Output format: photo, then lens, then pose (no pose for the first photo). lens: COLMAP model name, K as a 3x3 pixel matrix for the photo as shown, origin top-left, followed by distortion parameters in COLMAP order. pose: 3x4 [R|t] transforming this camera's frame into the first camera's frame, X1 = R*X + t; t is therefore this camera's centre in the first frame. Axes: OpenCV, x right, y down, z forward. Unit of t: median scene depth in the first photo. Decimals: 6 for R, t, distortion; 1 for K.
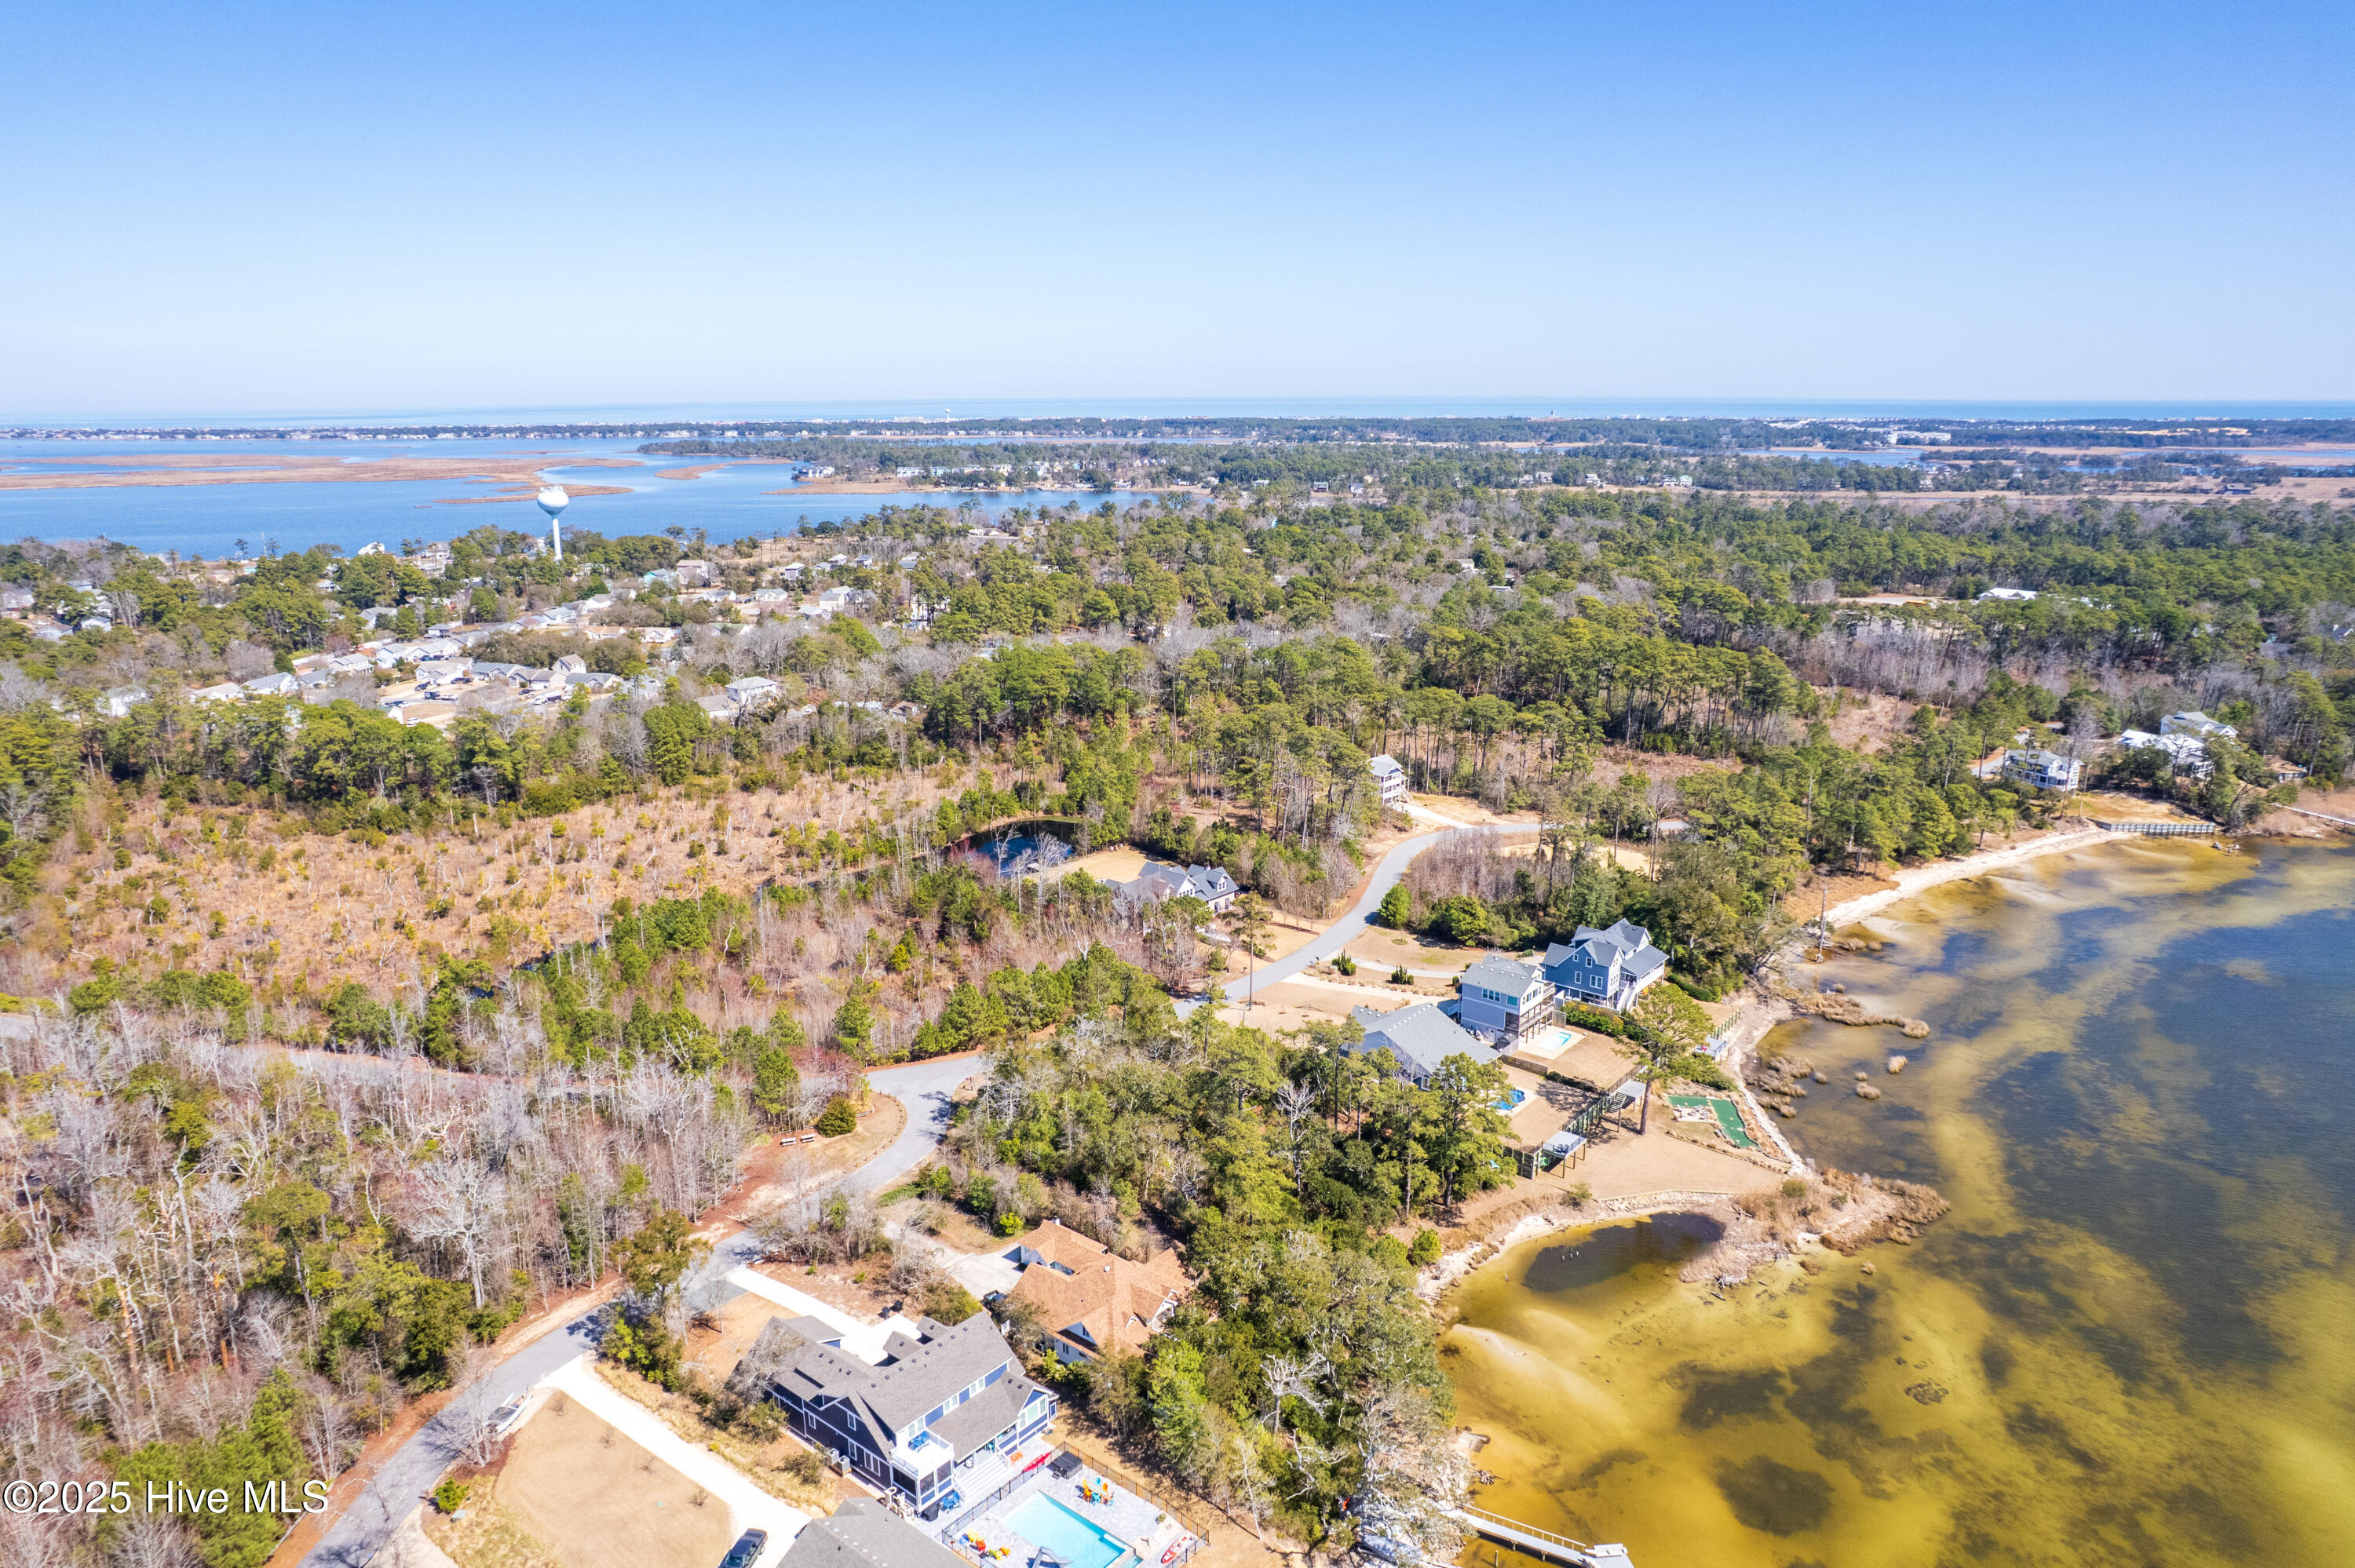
lens RADIAL K [[1527.4, 0, 1182.4], [0, 1527.4, 774.8], [0, 0, 1]] dist [-0.077399, 0.075381]
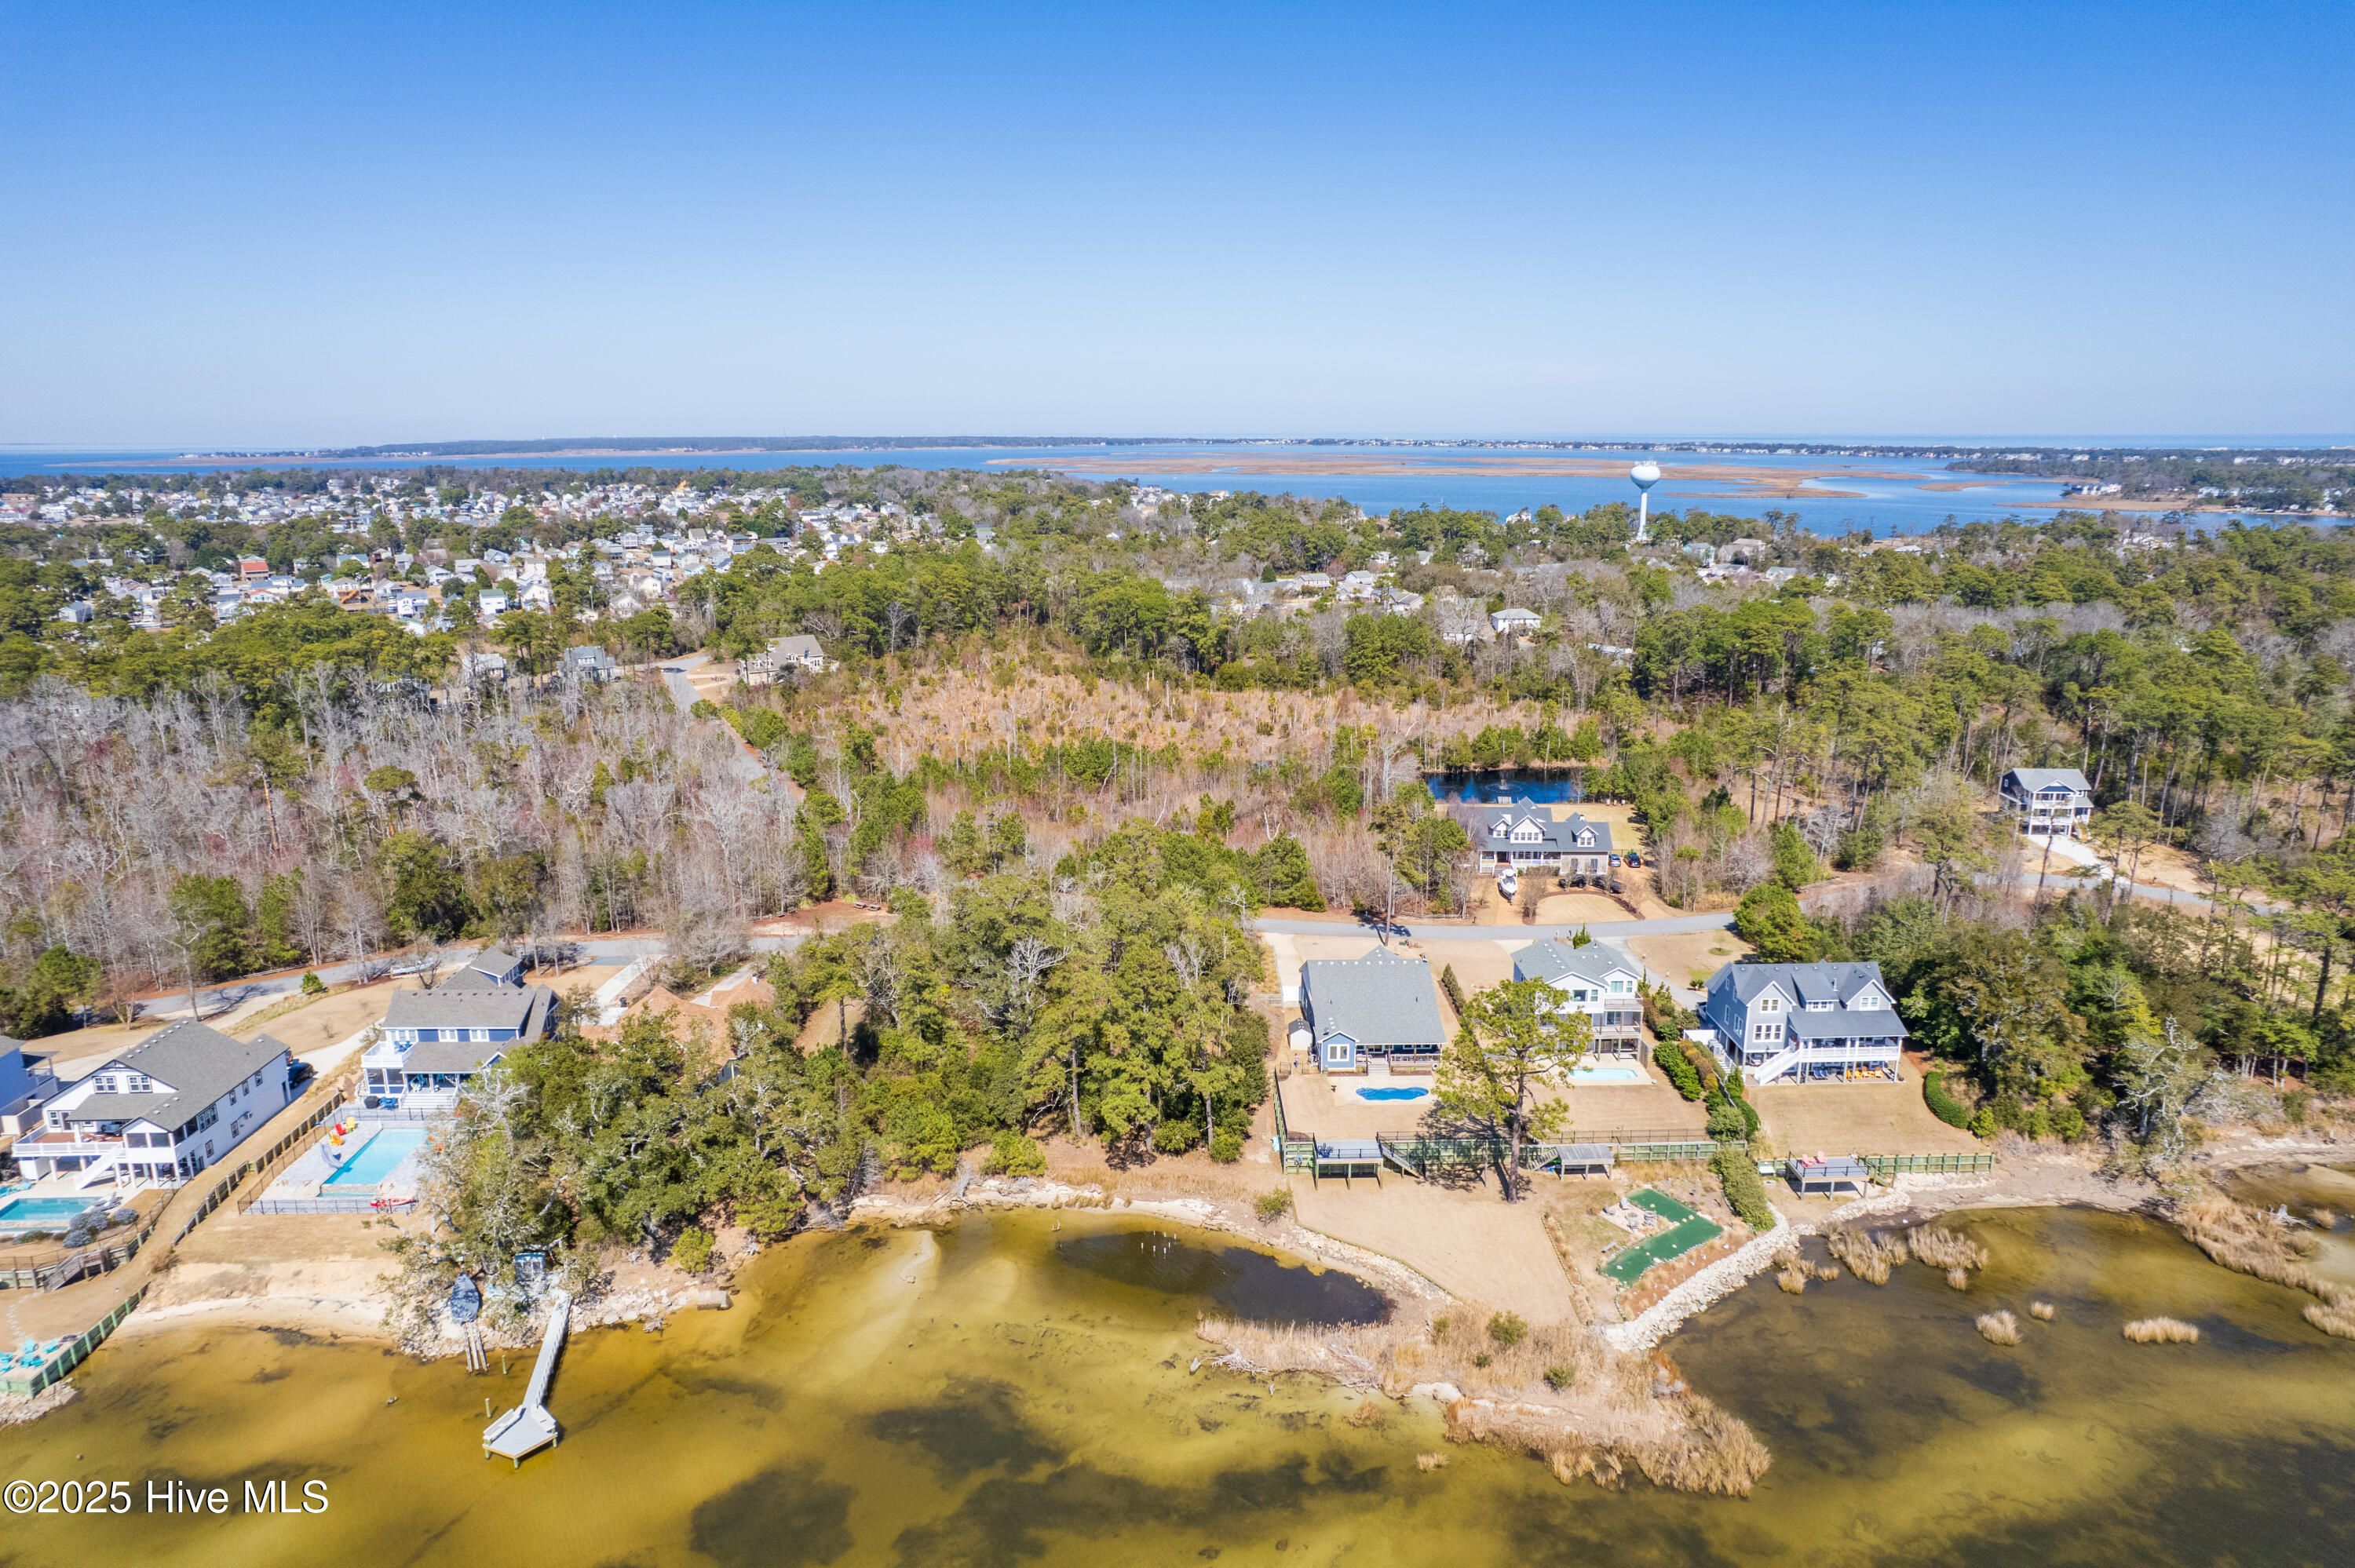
lens RADIAL K [[1509.6, 0, 1176.5], [0, 1509.6, 755.2], [0, 0, 1]] dist [-0.078155, 0.073519]
pose [[0.649979, 0.163932, -0.742060, 0.335813], [-0.185224, 0.981183, 0.054518, 0.017989], [0.737034, 0.102012, 0.668112, 0.217843]]
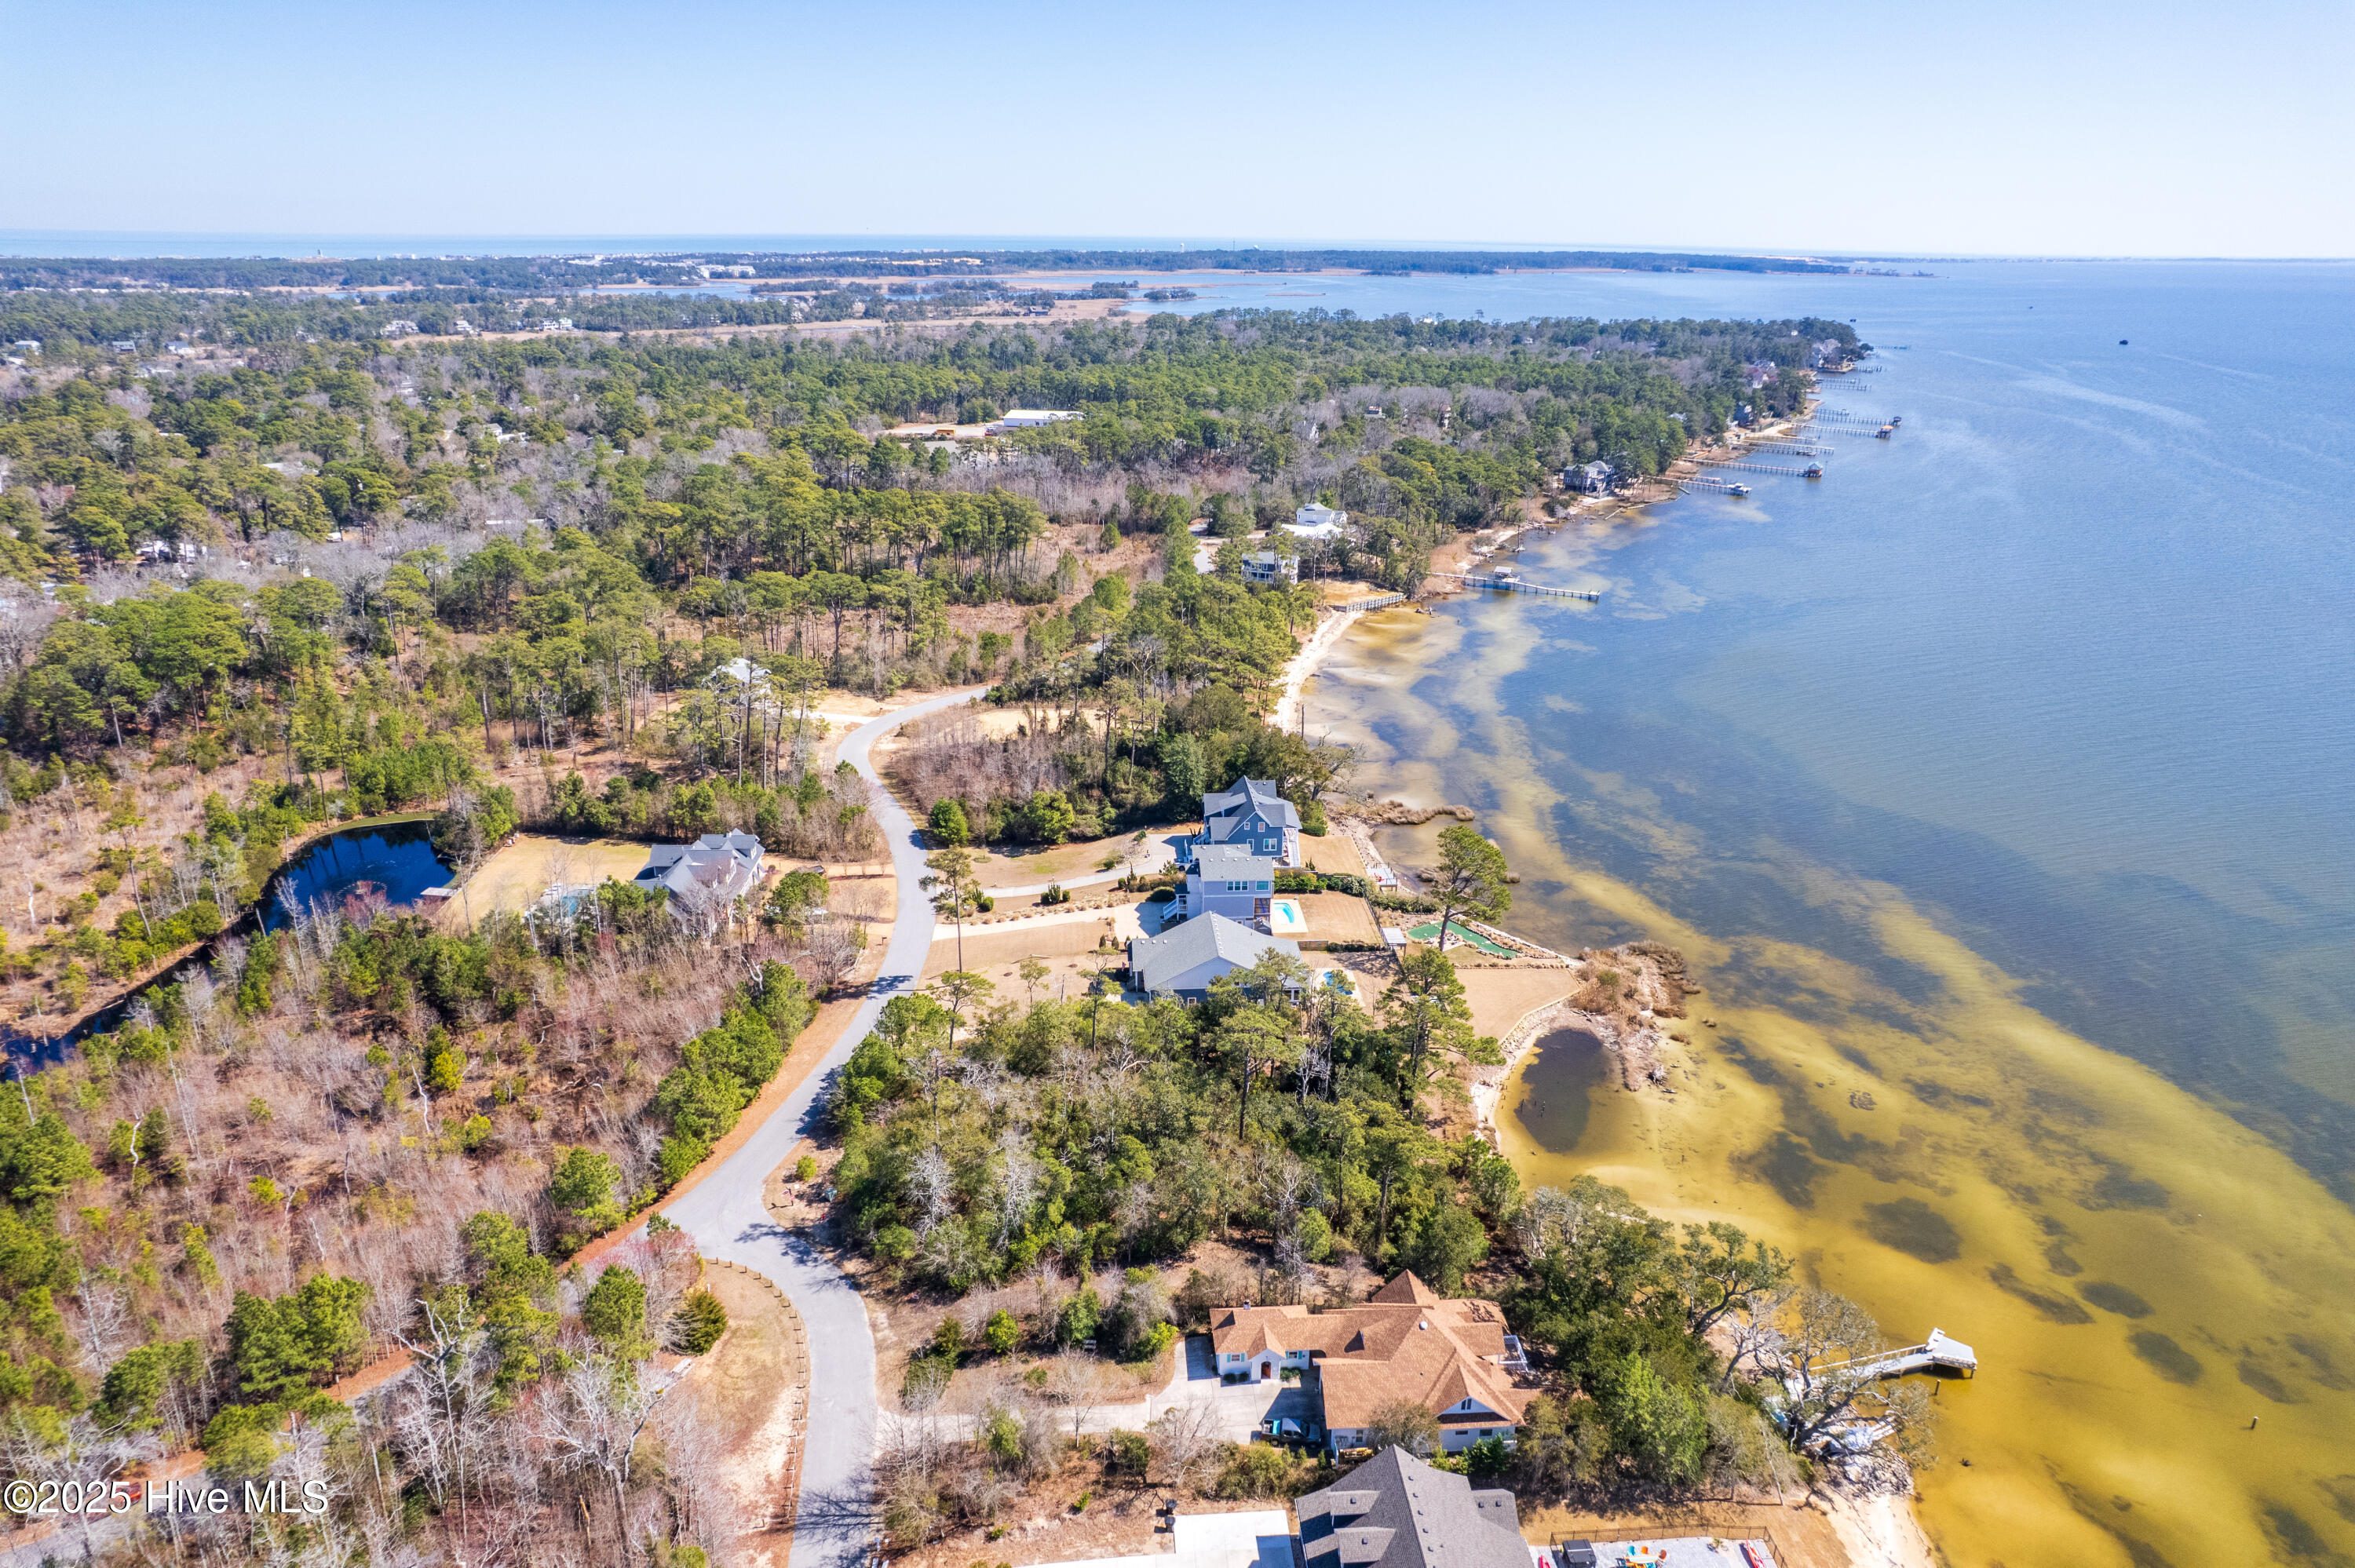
lens RADIAL K [[1509.6, 0, 1176.5], [0, 1509.6, 755.2], [0, 0, 1]] dist [-0.078155, 0.073519]
pose [[0.725455, -0.217605, 0.652965, -0.229335], [0.156126, 0.976003, 0.151801, -0.044847], [-0.670328, -0.008180, 0.742020, 0.185549]]
